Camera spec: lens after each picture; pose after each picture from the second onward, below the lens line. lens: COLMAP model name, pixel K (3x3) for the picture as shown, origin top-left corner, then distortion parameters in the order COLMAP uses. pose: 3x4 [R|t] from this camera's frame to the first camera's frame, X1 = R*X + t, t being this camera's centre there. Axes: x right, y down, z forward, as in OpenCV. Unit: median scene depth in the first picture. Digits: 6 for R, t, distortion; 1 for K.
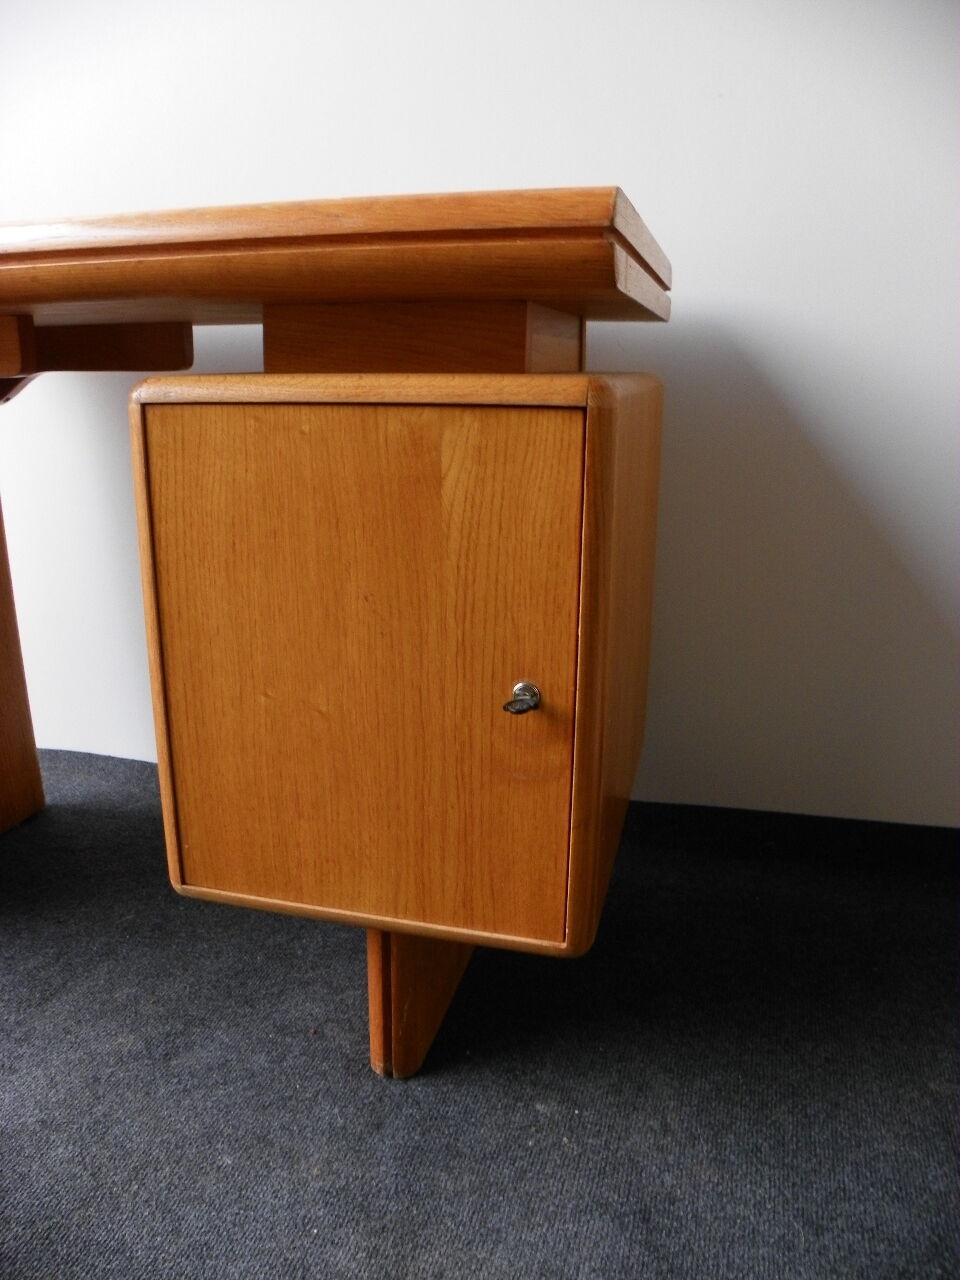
lens RADIAL K [[969.7, 0, 480.0], [0, 969.7, 640.0], [0, 0, 1]] dist [-0.159039, 0.093957]
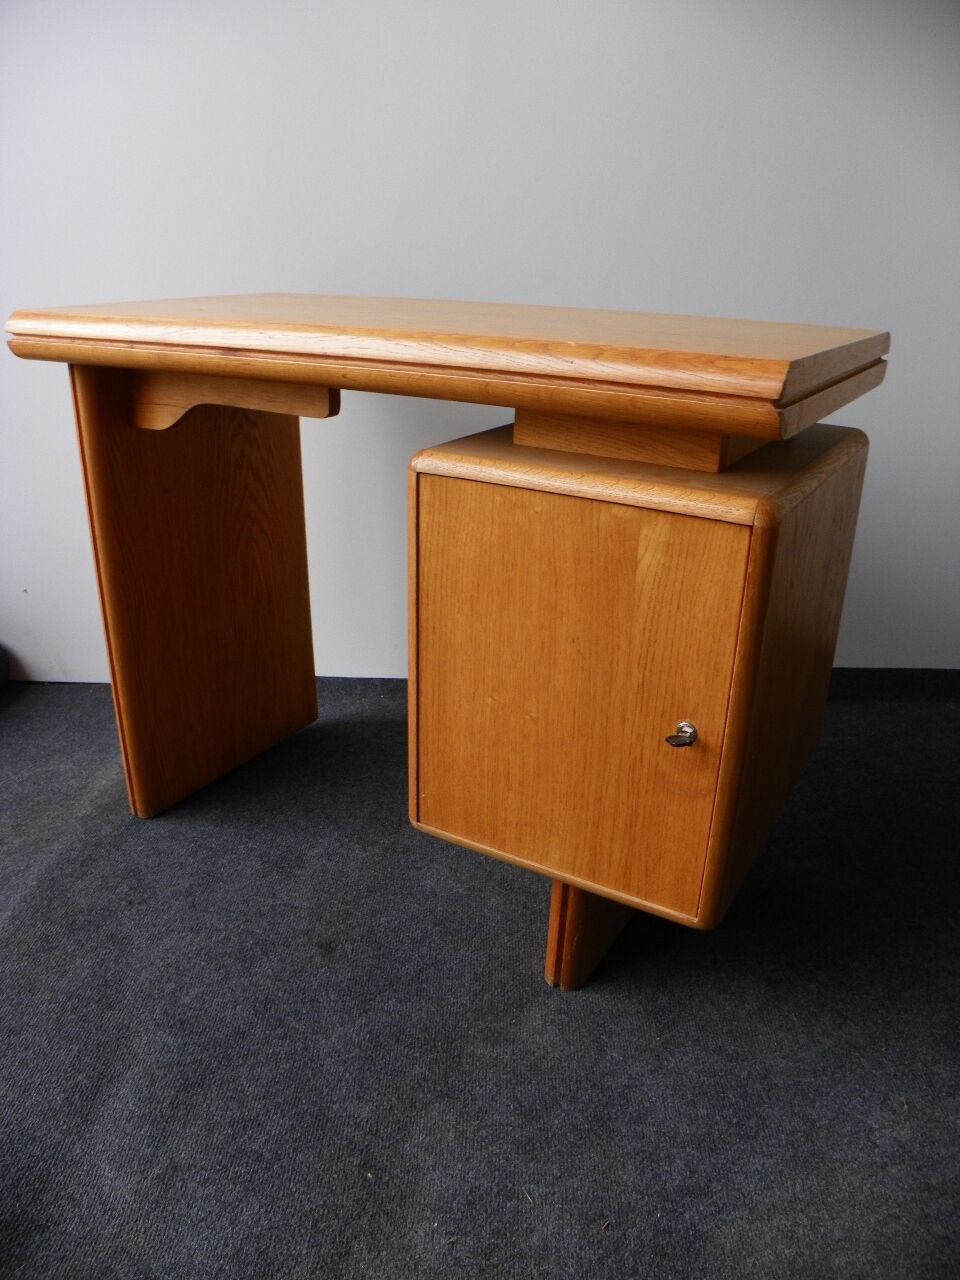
lens RADIAL K [[955.9, 0, 481.0], [0, 955.9, 633.2], [0, 0, 1]] dist [-0.153692, 0.083218]
pose [[0.960816, 0.117732, -0.250942, 0.082162], [-0.091504, 0.989283, 0.113778, -0.182594], [0.261648, -0.086357, 0.961292, -0.259038]]
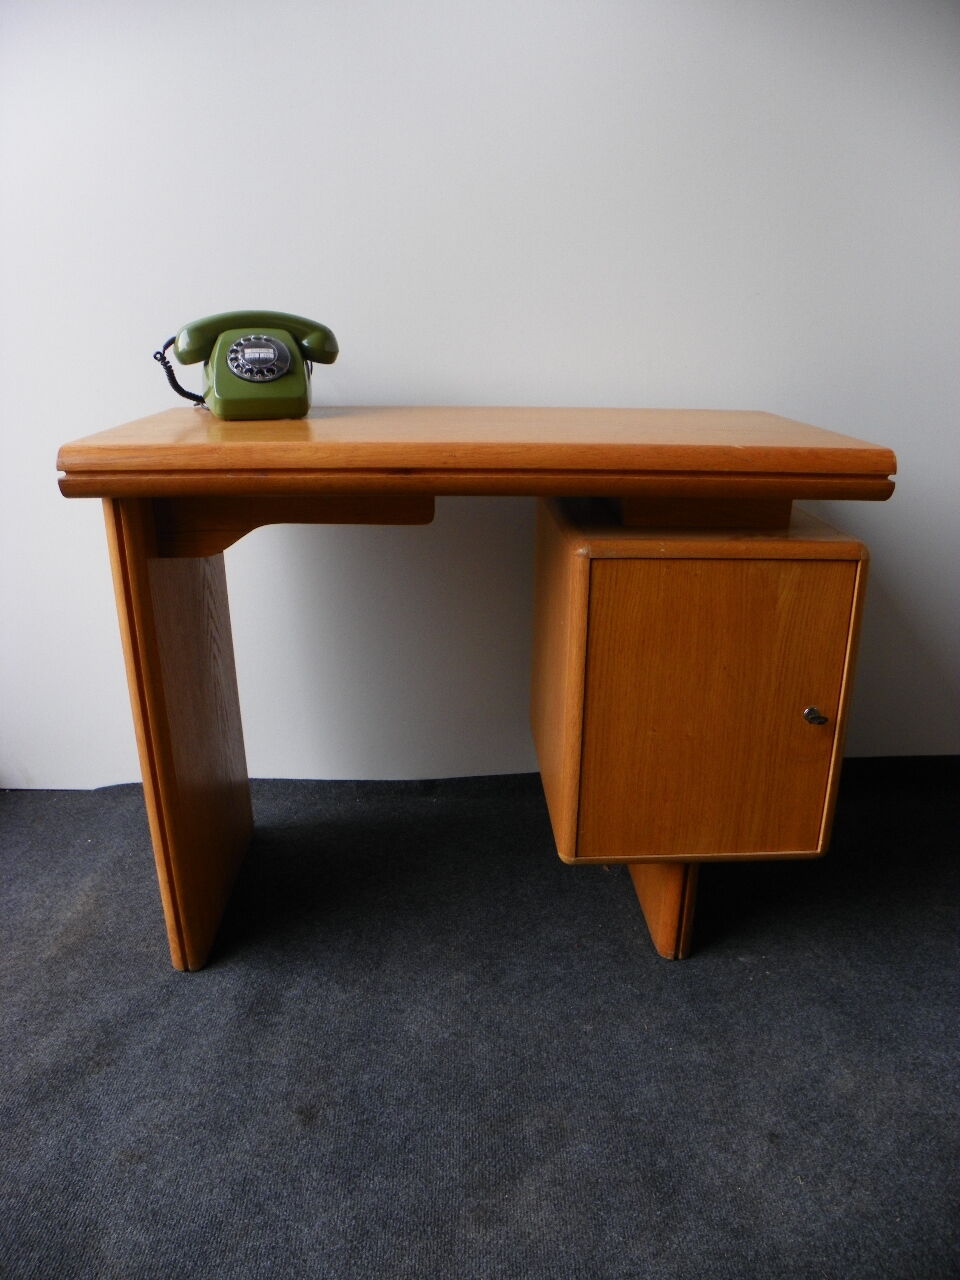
lens RADIAL K [[946.4, 0, 473.2], [0, 946.4, 640.4], [0, 0, 1]] dist [-0.127516, -0.001693]
pose [[0.961189, -0.087751, 0.261563, -0.944923], [0.077015, 0.995723, 0.051038, -0.204181], [-0.264923, -0.028913, 0.963836, -0.460971]]
